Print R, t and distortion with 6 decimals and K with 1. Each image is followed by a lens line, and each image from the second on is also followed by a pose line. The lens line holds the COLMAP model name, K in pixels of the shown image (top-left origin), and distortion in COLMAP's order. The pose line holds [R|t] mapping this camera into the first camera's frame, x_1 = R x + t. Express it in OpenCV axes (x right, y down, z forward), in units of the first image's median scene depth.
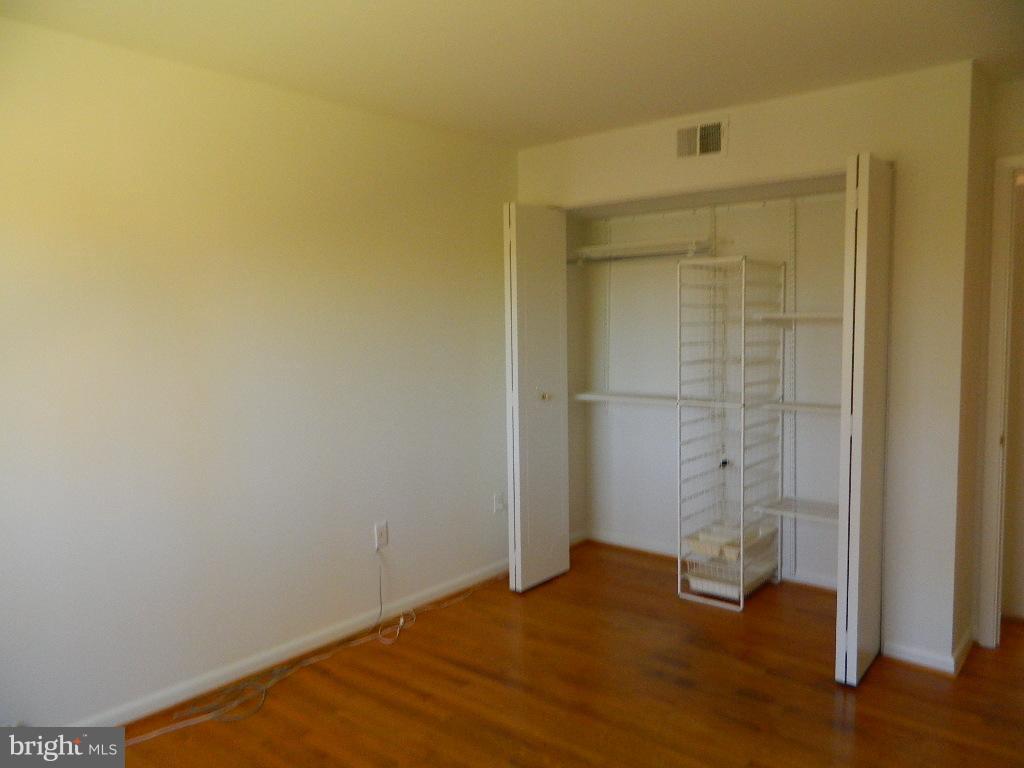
lens RADIAL K [[767.6, 0, 509.4], [0, 767.6, 372.7], [0, 0, 1]] dist [0.011131, -0.000067]
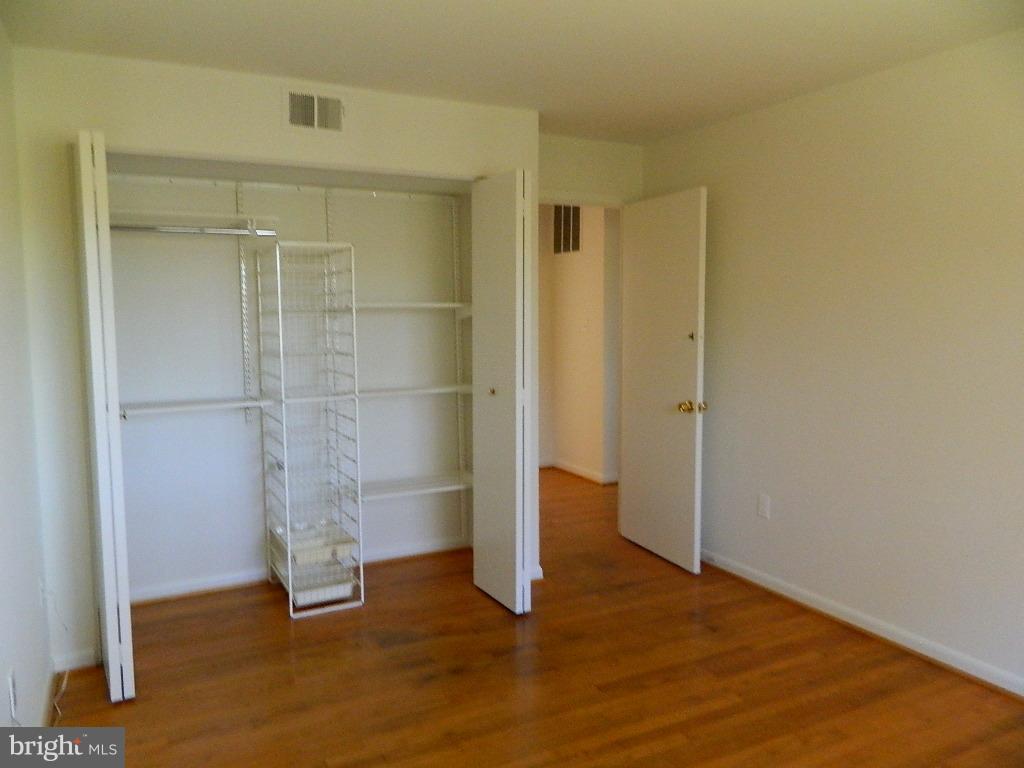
lens RADIAL K [[767.6, 0, 509.4], [0, 767.6, 372.7], [0, 0, 1]] dist [0.011131, -0.000067]
pose [[0.382254, -0.068418, 0.921521, -0.521844], [0.064772, 0.996786, 0.047138, -0.020825], [-0.921784, 0.041671, 0.385458, 0.440691]]
